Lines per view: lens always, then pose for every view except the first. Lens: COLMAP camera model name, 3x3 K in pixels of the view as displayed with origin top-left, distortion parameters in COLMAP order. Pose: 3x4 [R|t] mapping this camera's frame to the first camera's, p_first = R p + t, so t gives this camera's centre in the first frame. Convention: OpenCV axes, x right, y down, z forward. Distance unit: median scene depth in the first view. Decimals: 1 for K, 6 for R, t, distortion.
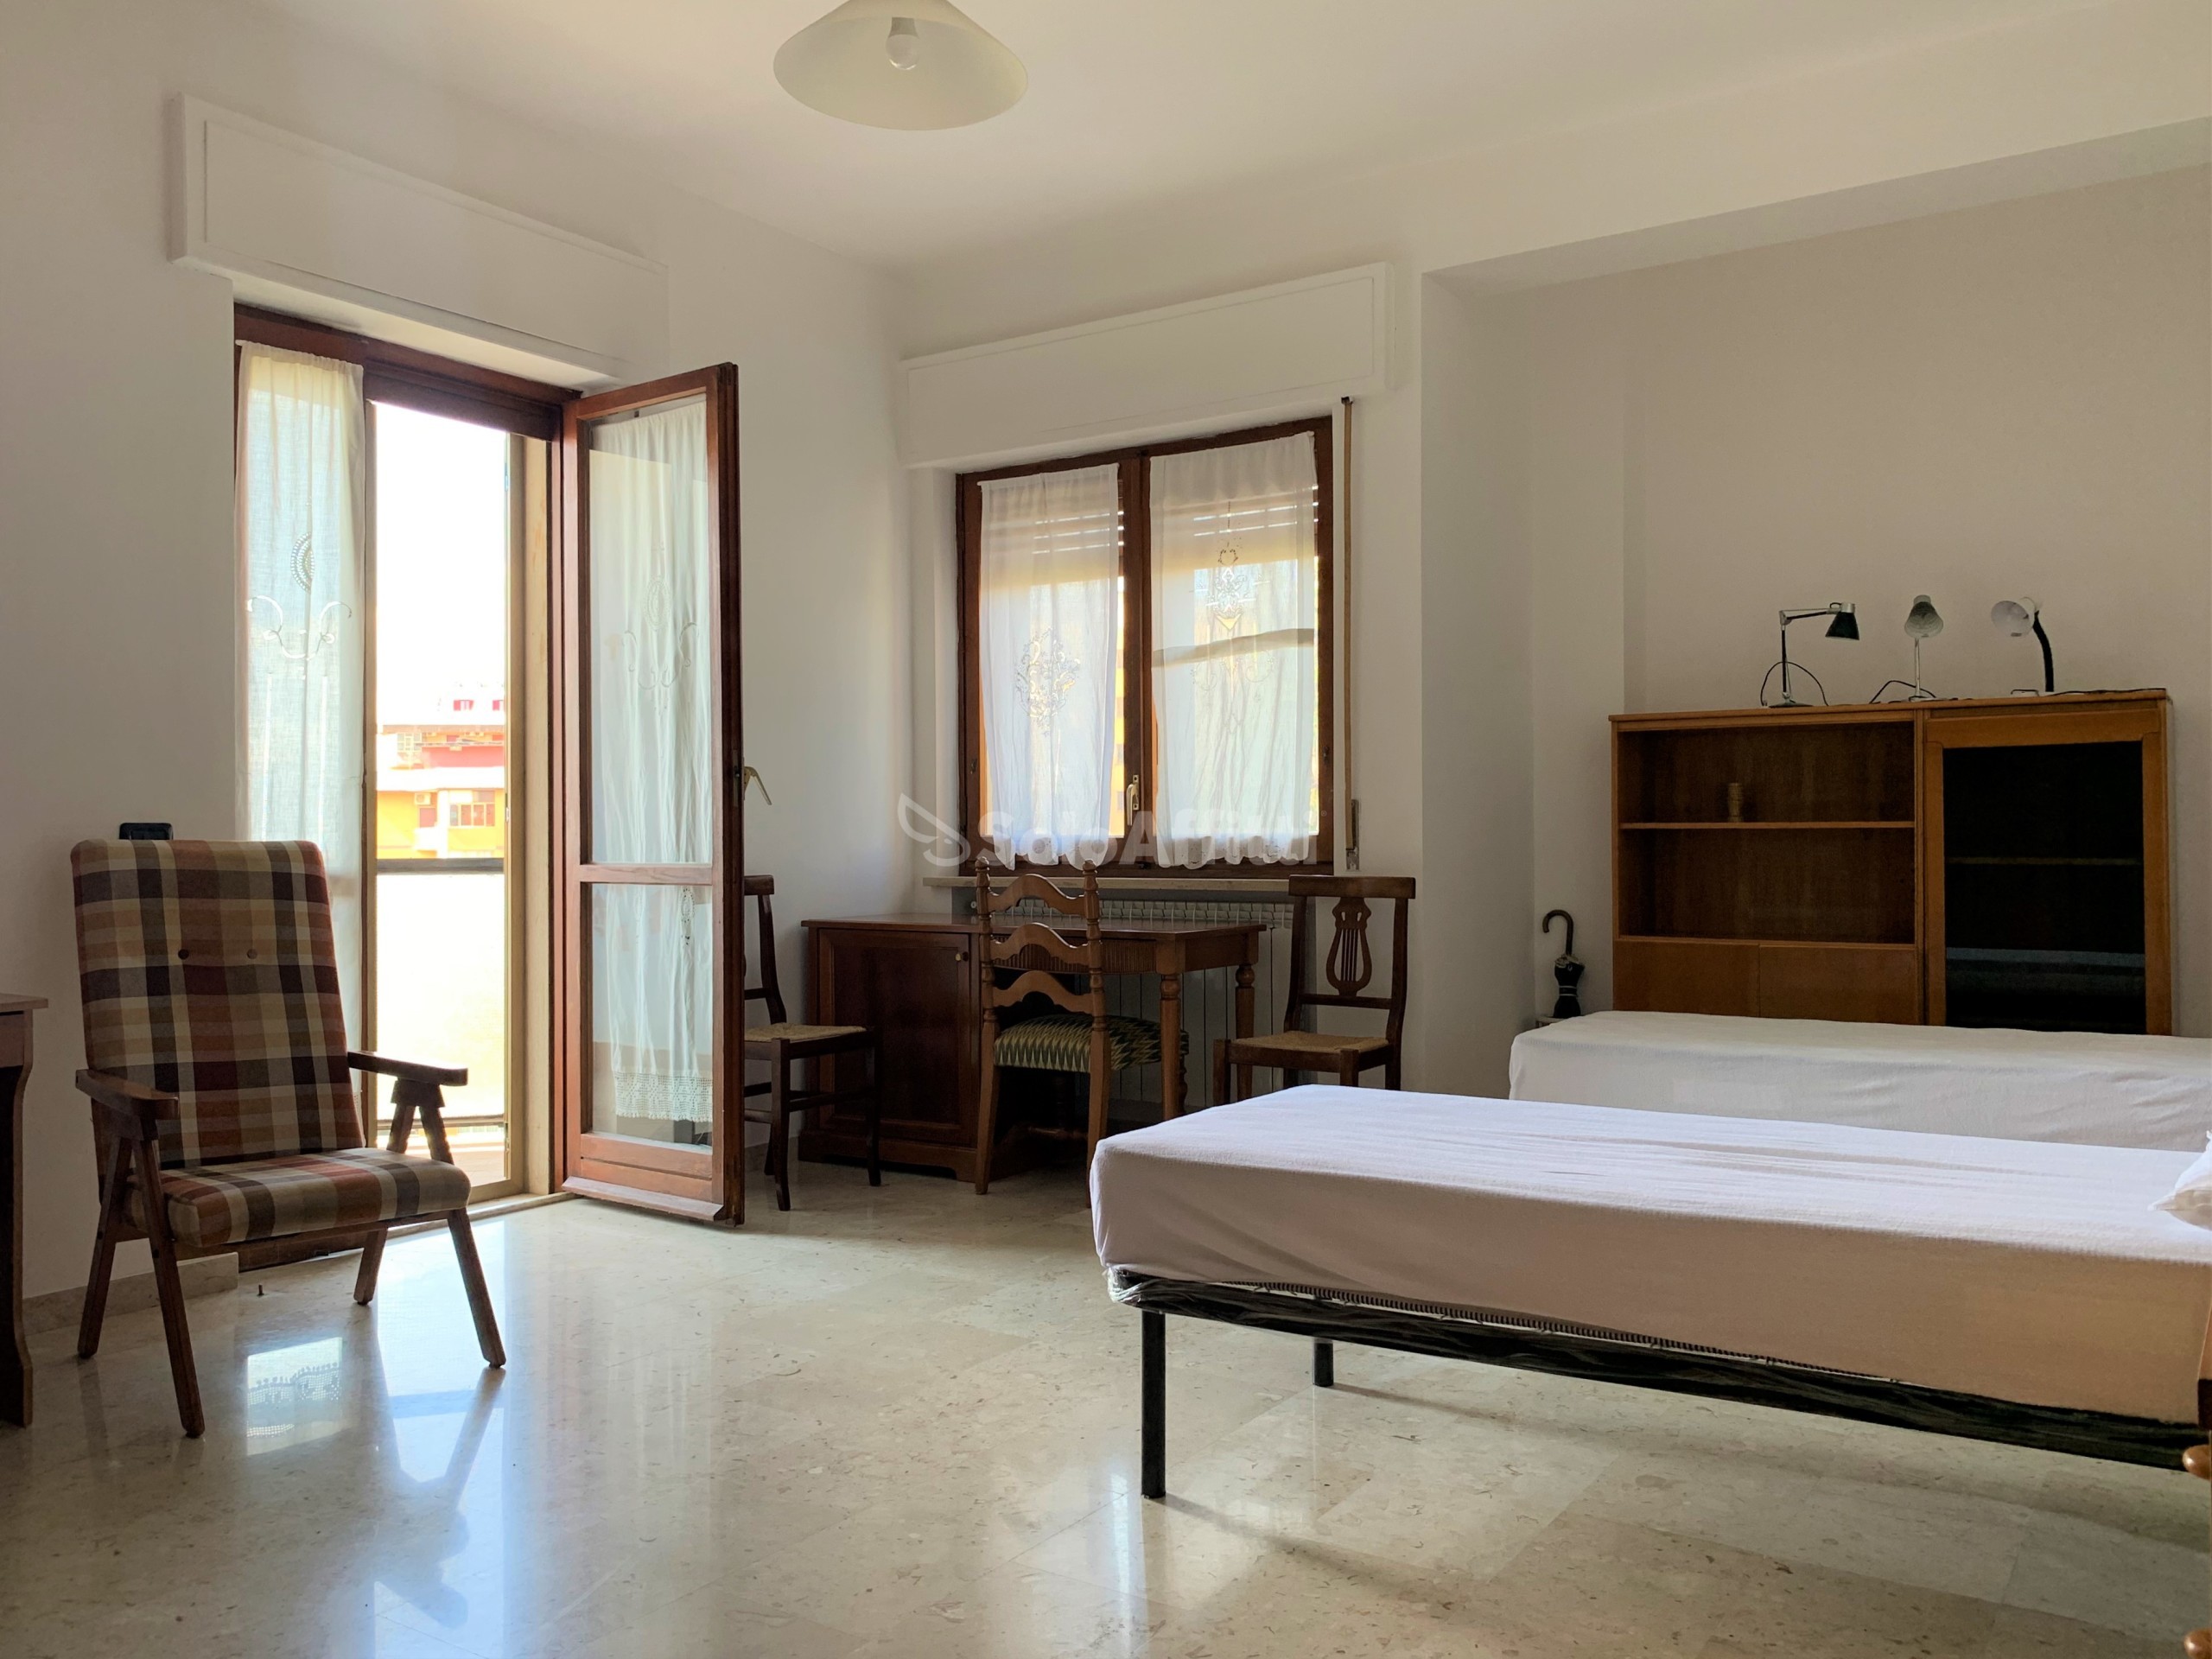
lens RADIAL K [[1757.3, 0, 1106.0], [0, 1757.3, 829.5], [0, 0, 1]] dist [0.118412, -0.145769]
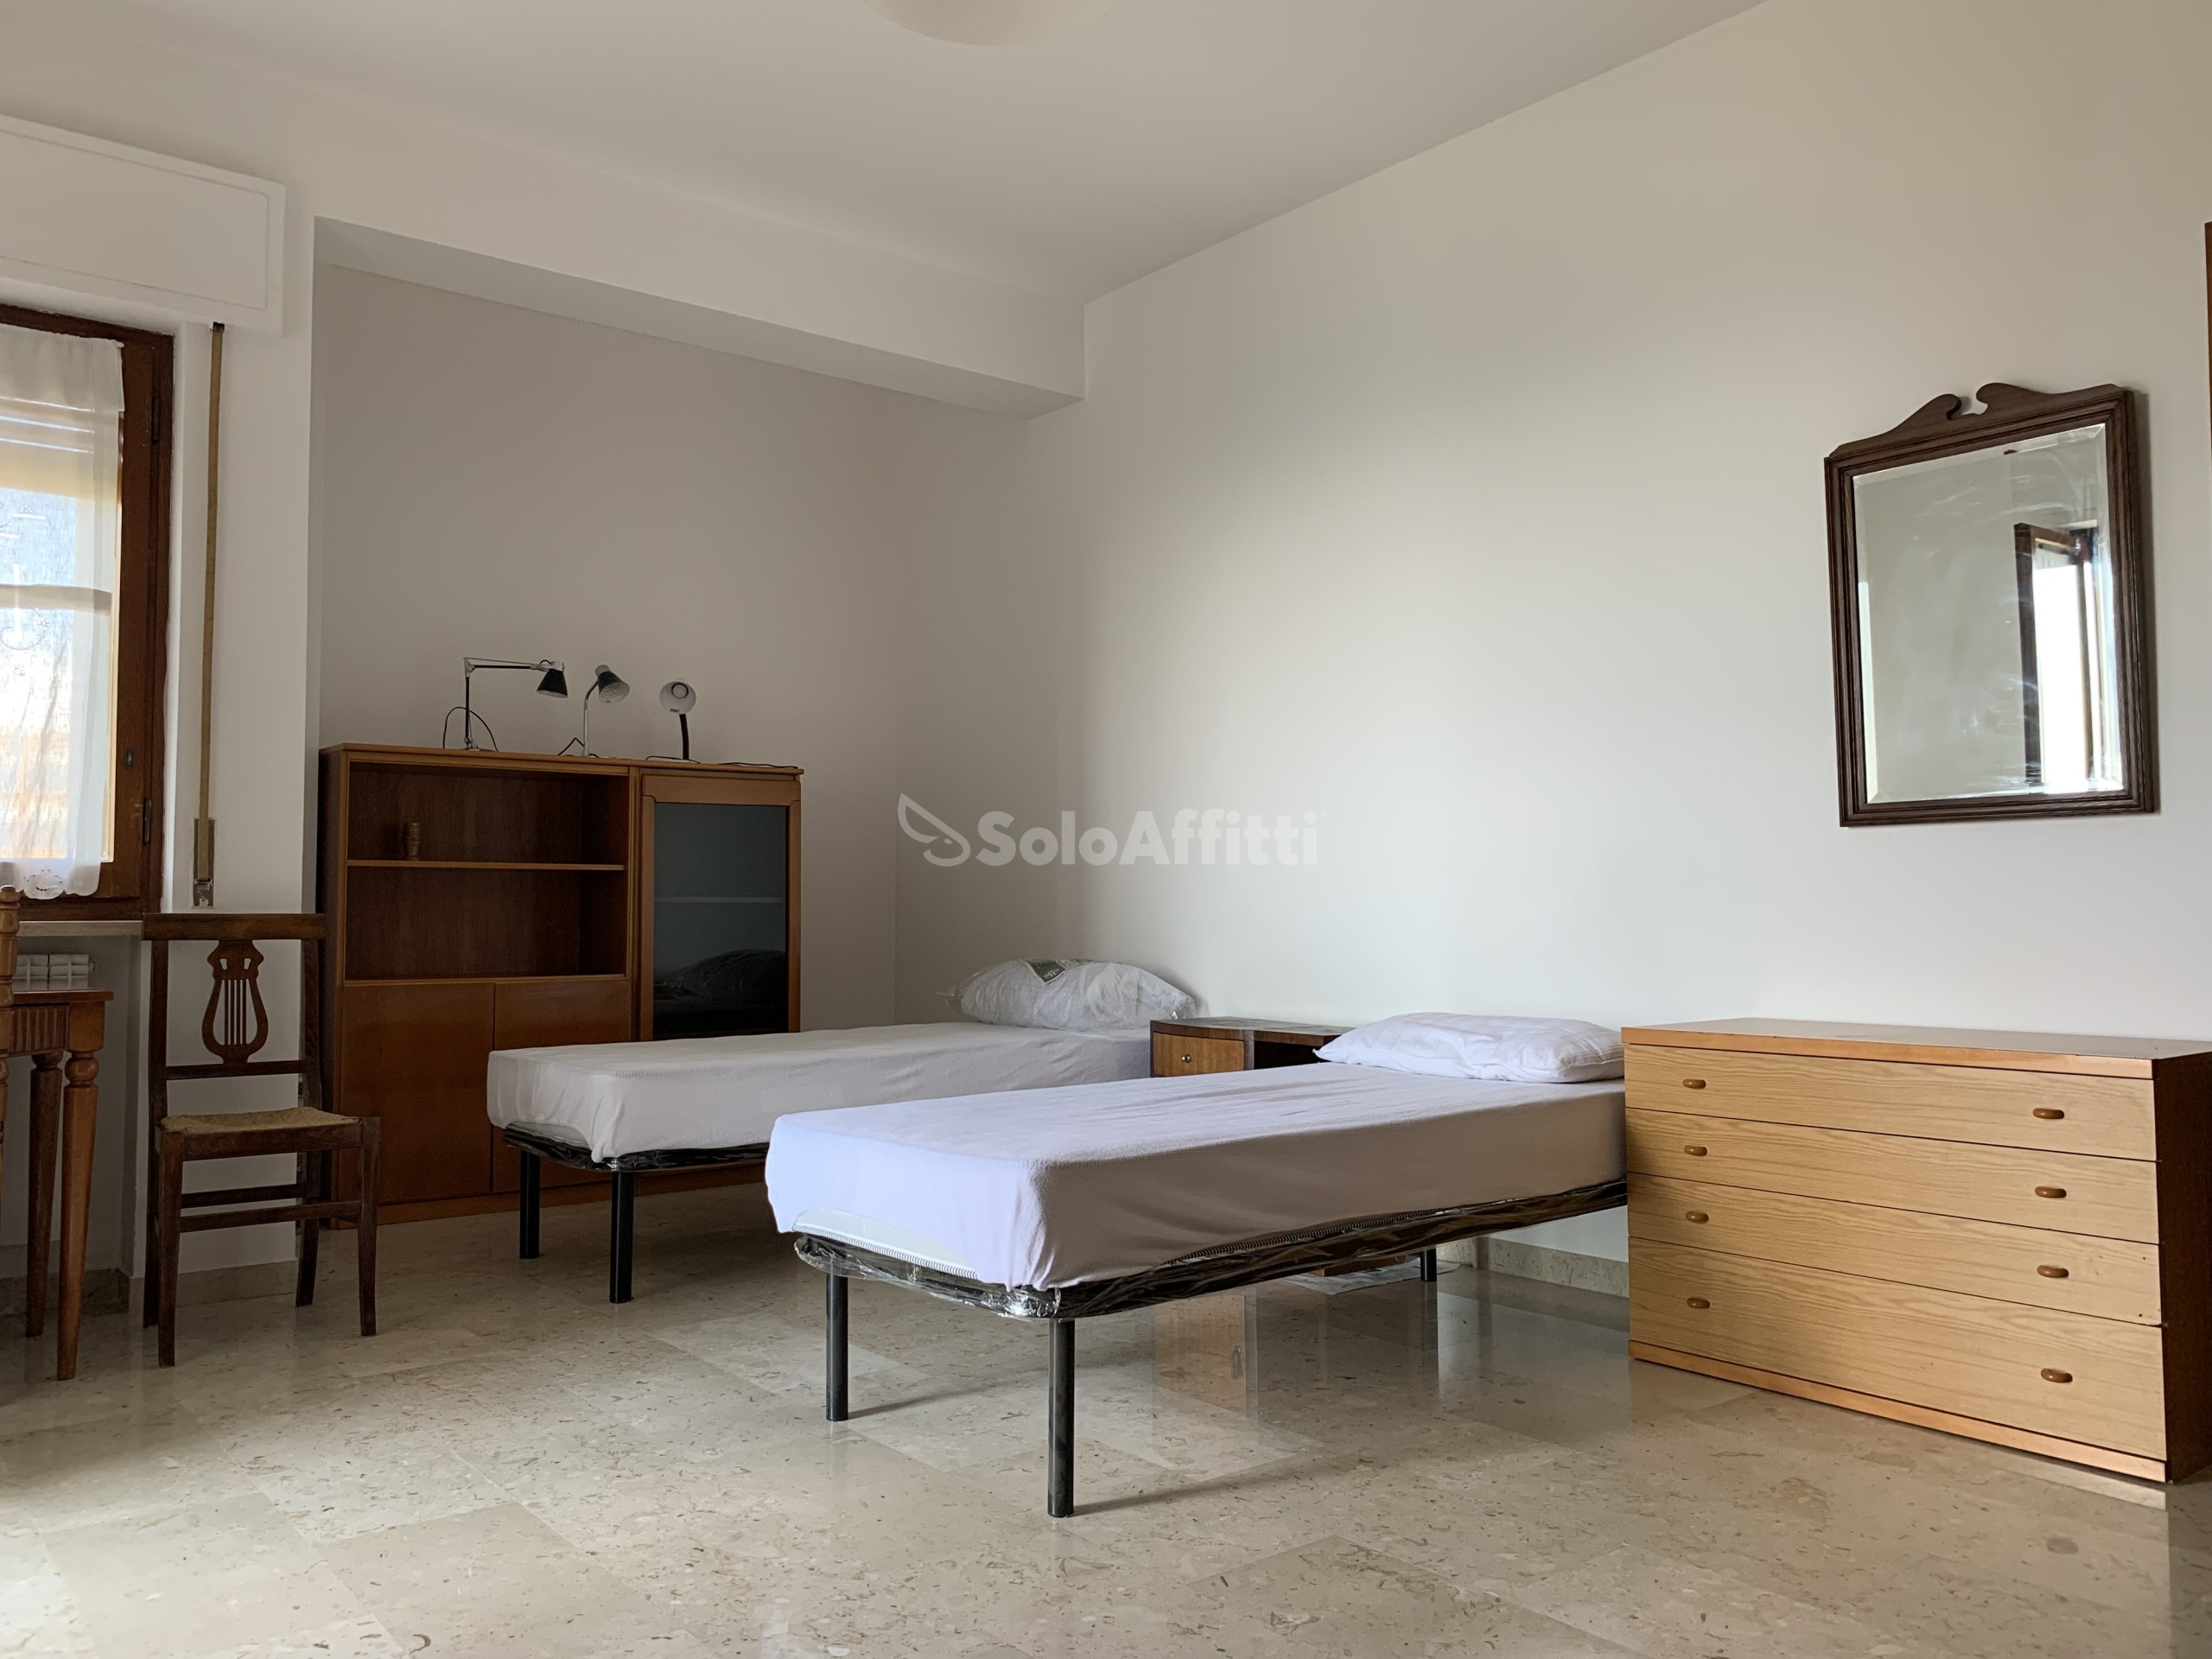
lens RADIAL K [[1712.5, 0, 1108.5], [0, 1712.5, 815.3], [0, 0, 1]] dist [0.098961, -0.124303]
pose [[0.307631, 0.055767, 0.949870, -0.503360], [-0.005065, 0.998363, -0.056974, 0.025687], [-0.951492, 0.012716, 0.307410, 0.383825]]
